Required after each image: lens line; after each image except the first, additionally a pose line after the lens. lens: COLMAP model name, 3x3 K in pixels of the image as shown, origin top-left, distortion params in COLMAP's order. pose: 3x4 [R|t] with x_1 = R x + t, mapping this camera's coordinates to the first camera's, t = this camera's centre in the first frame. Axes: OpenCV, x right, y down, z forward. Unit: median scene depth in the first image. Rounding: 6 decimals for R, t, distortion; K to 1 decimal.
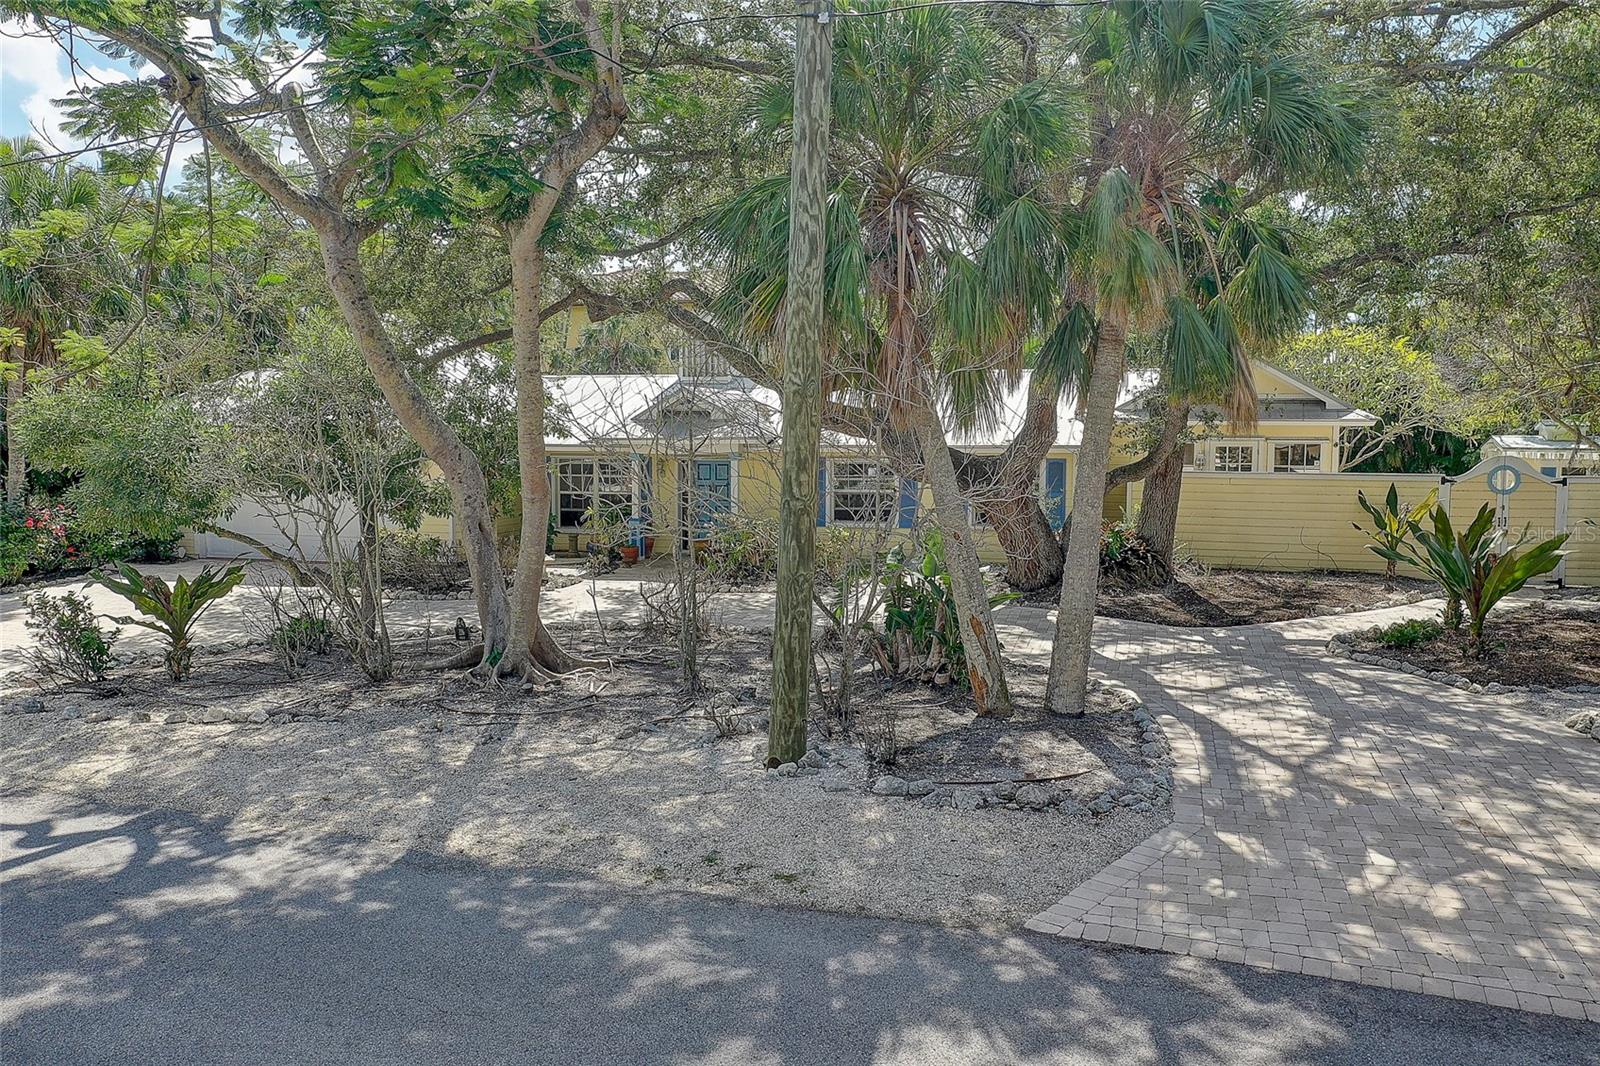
lens RADIAL K [[1259.4, 0, 793.0], [0, 1259.4, 521.1], [0, 0, 1]] dist [-0.006348, 0.003287]
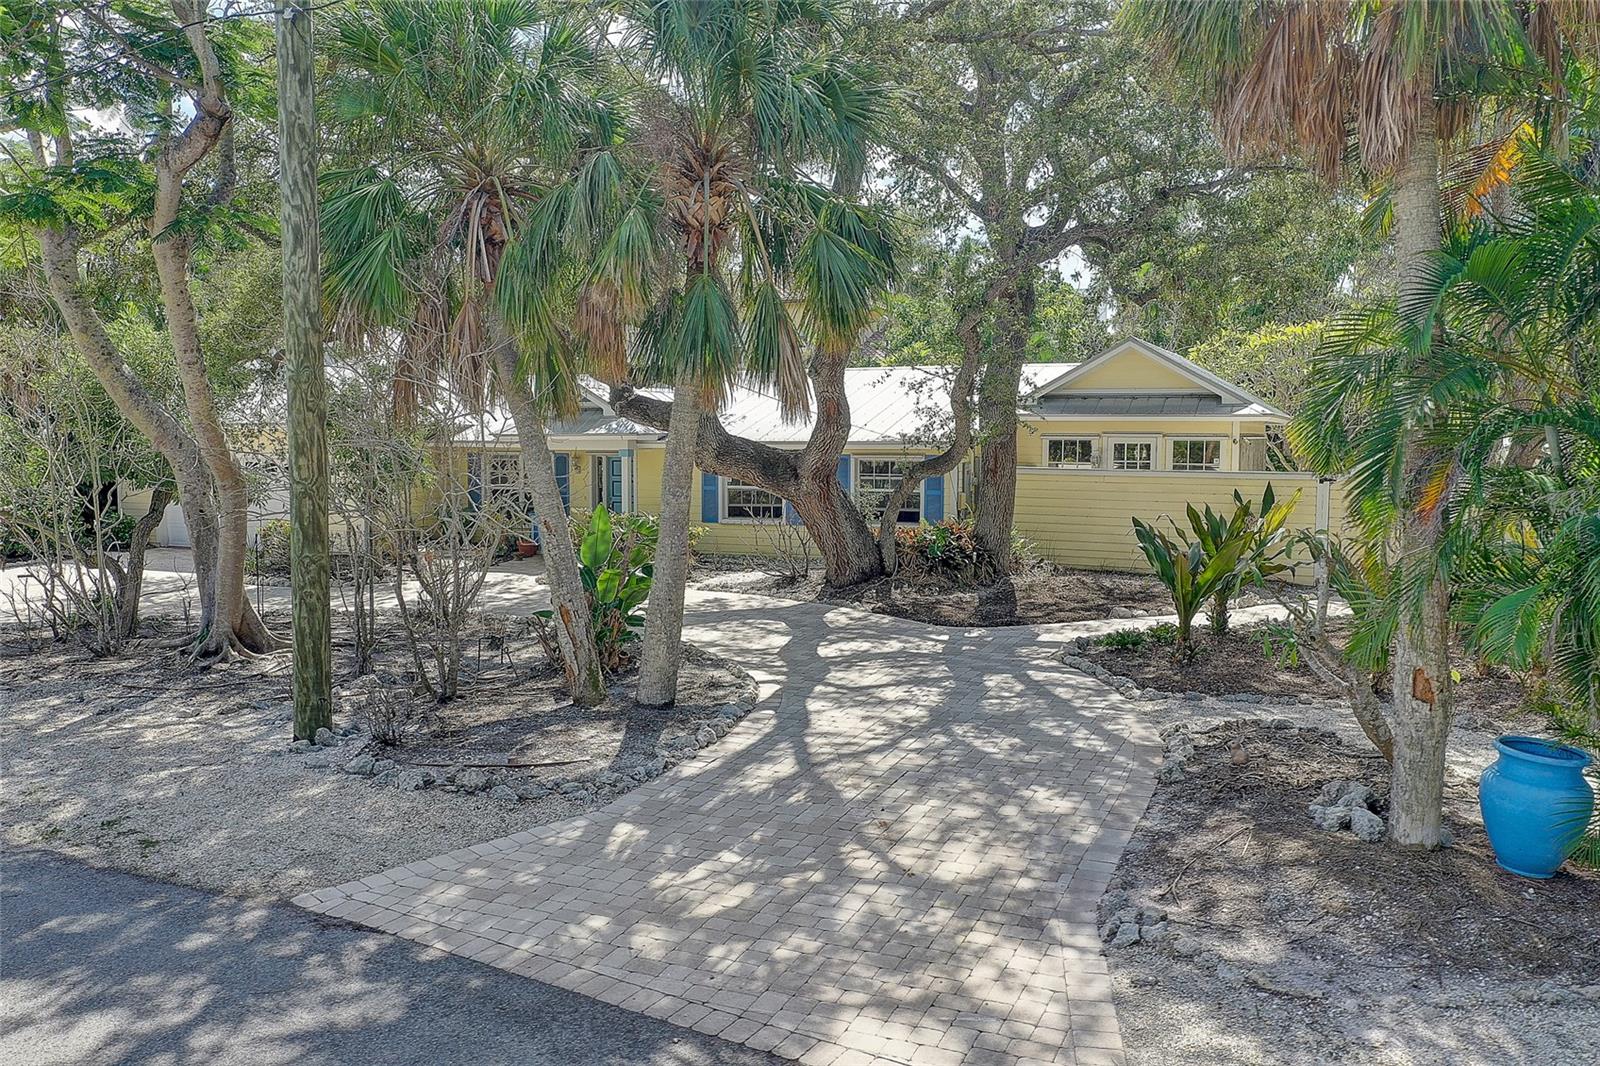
lens RADIAL K [[1259.4, 0, 794.0], [0, 1259.4, 519.7], [0, 0, 1]] dist [-0.006348, 0.003287]
pose [[0.989334, 0.010475, -0.145288, 0.445071], [-0.011213, 0.999928, -0.004266, 0.010226], [0.145233, 0.005849, 0.989380, 0.035665]]
